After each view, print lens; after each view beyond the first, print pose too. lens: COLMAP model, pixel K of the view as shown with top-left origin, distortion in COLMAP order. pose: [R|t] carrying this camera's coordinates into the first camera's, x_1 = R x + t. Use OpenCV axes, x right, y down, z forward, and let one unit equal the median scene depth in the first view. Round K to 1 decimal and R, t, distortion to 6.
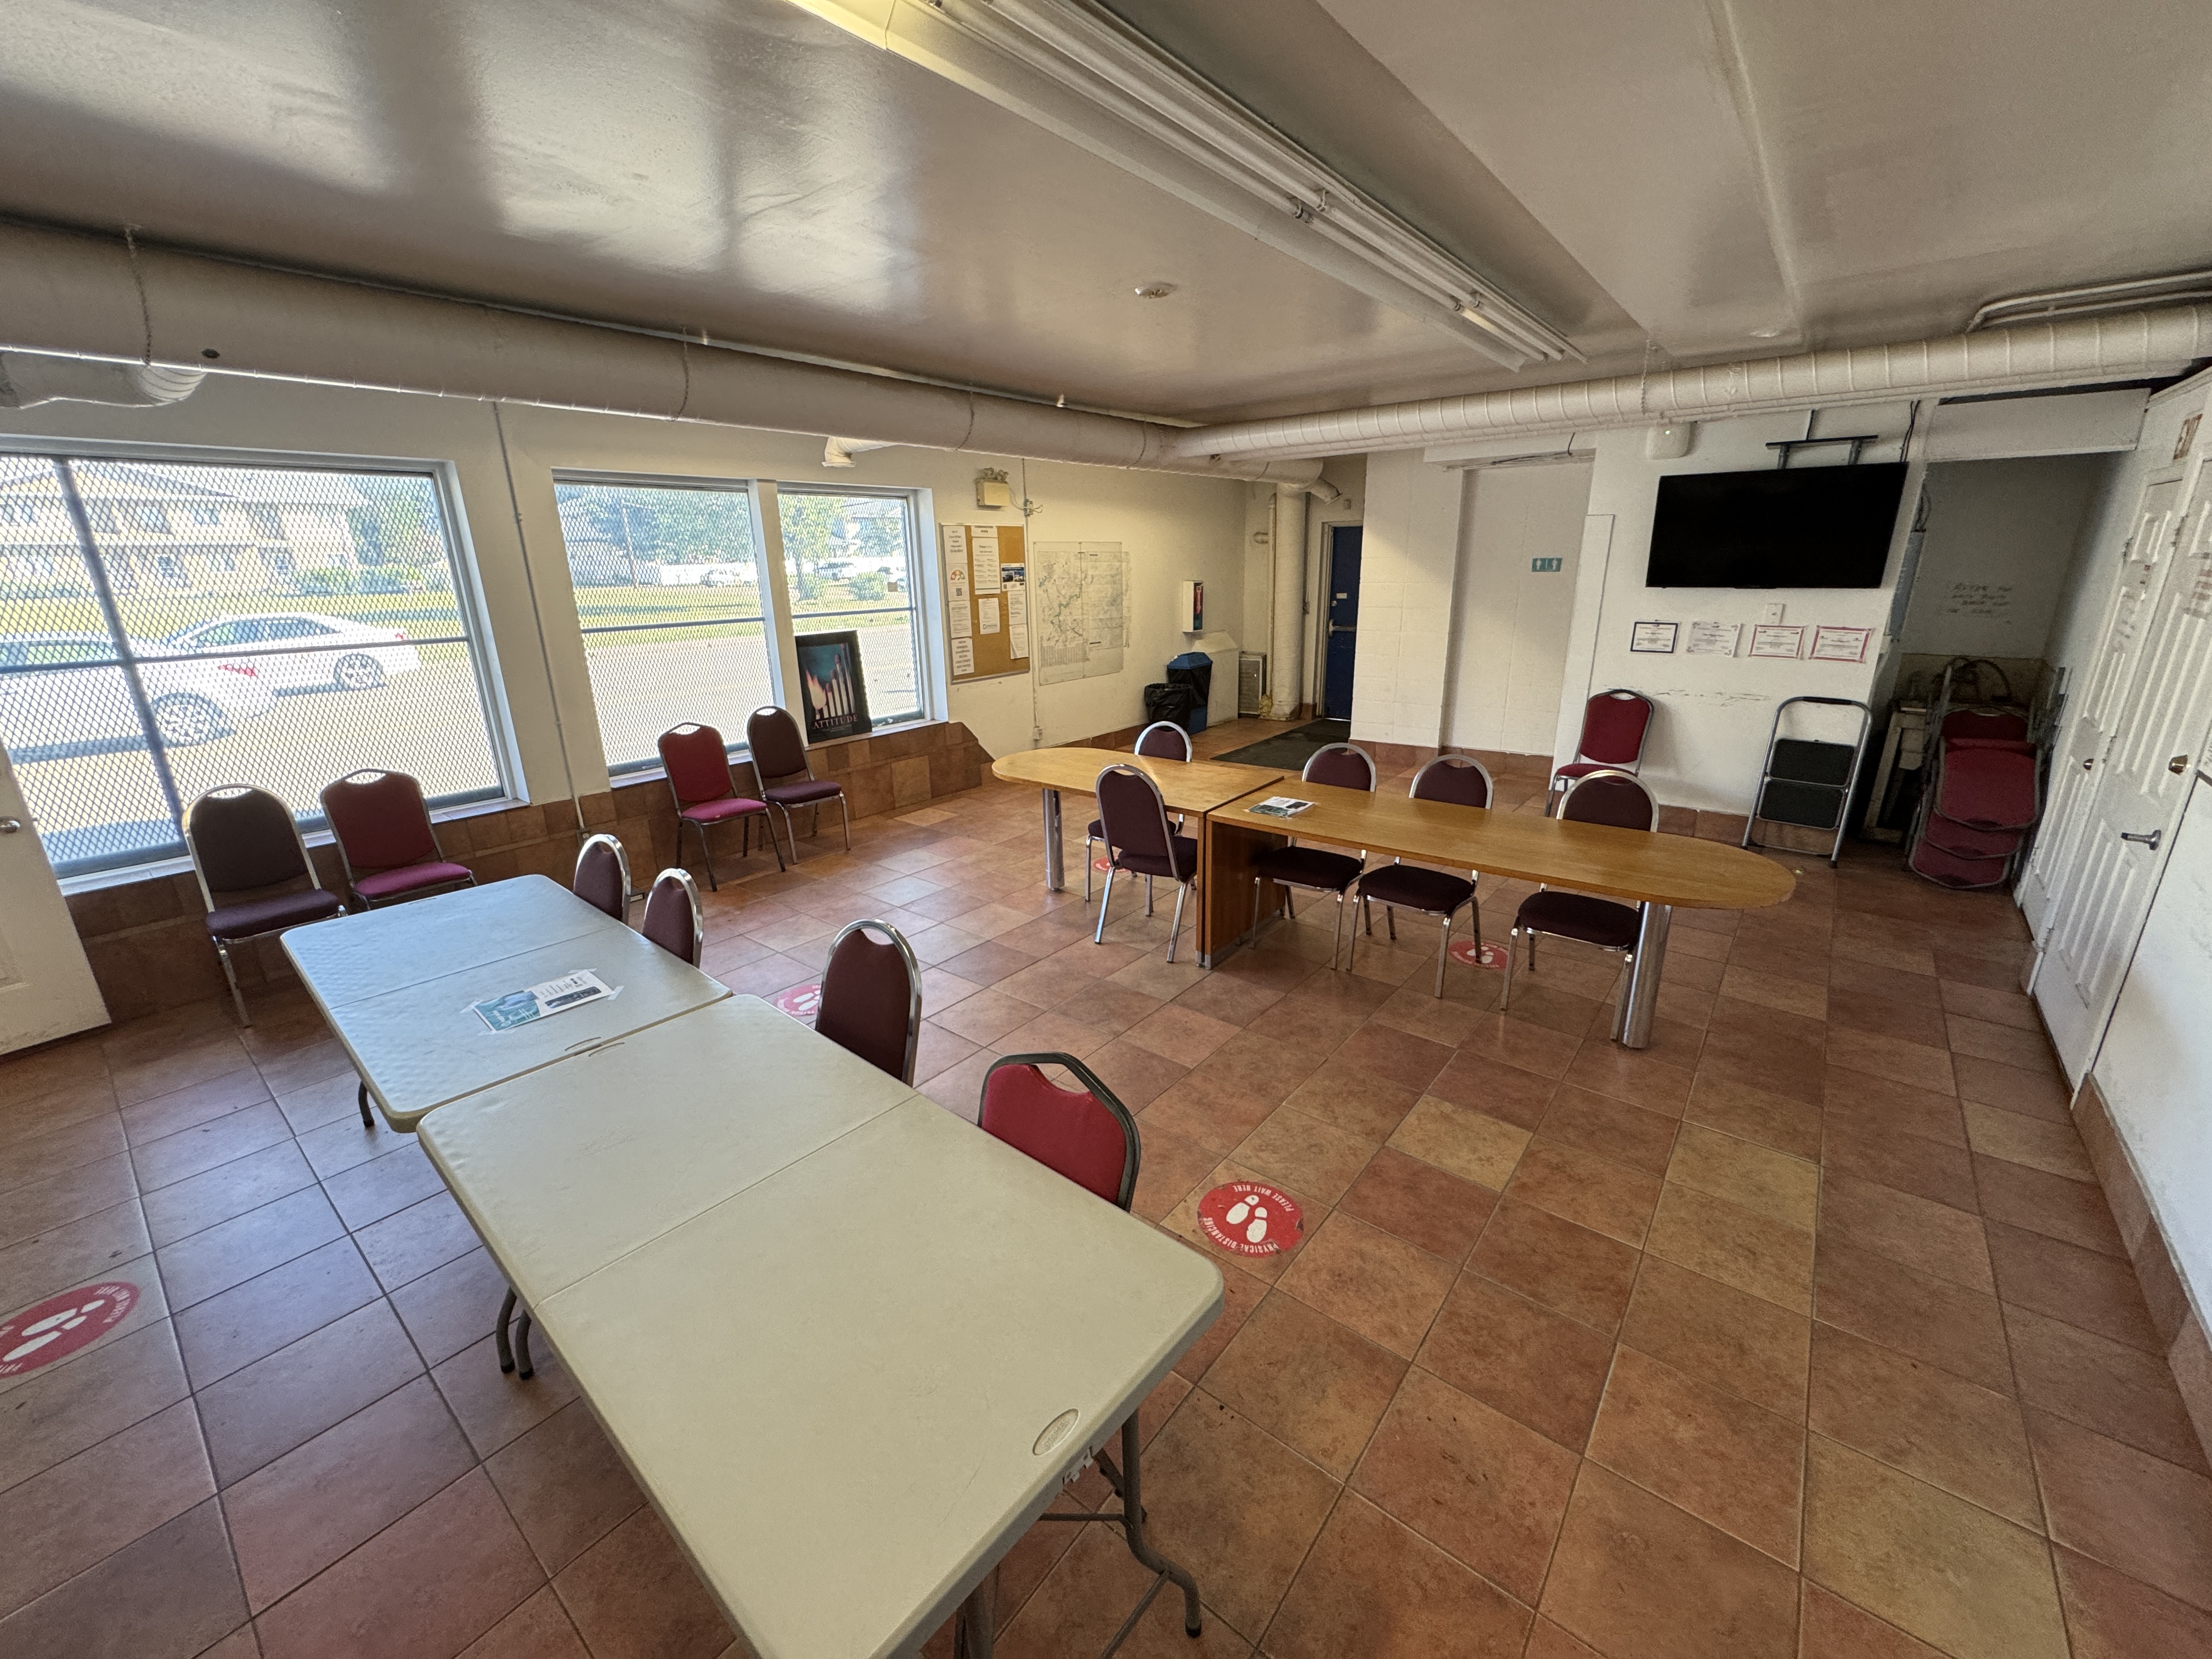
lens RADIAL K [[882.5, 0, 1104.4], [0, 882.5, 829.5], [0, 0, 1]] dist [-0.001591, -0.000068]
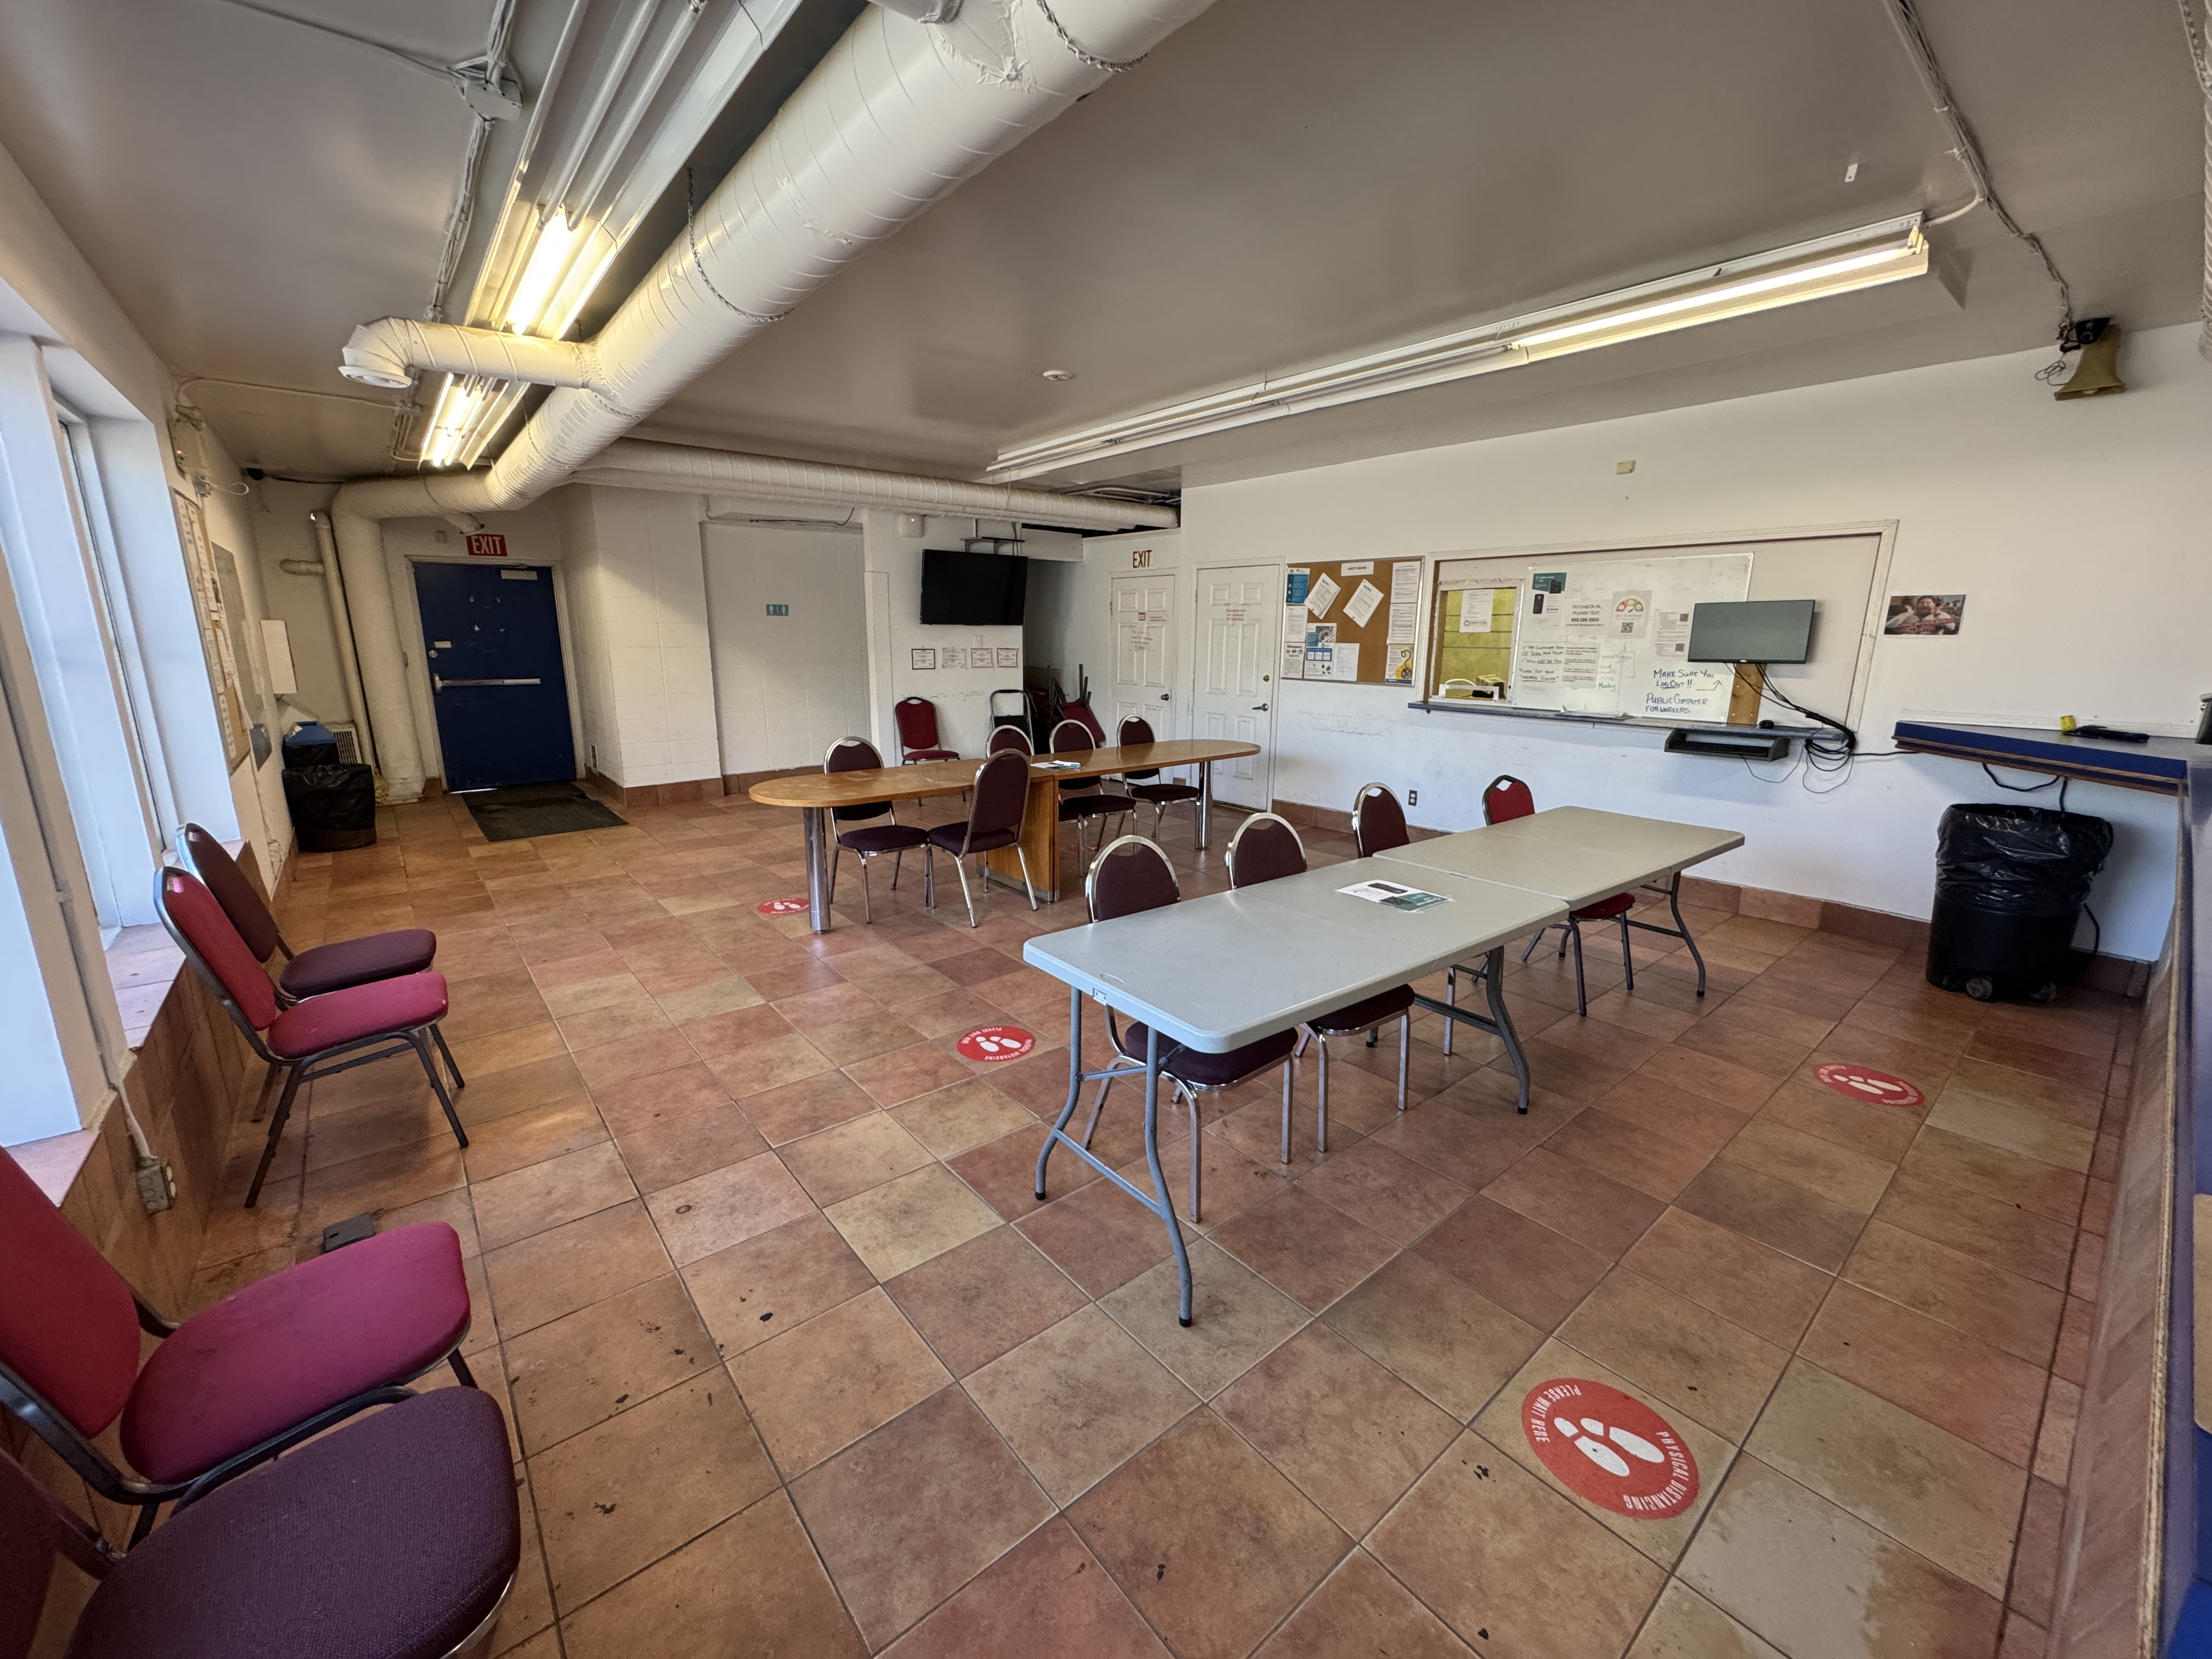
lens RADIAL K [[882.5, 0, 1103.8], [0, 882.5, 828.7], [0, 0, 1]] dist [-0.001591, -0.000068]
pose [[0.199467, -0.195306, 0.960244, -0.695636], [0.278231, 0.950893, 0.135608, -0.061505], [-0.939575, 0.240121, 0.244012, 0.398203]]
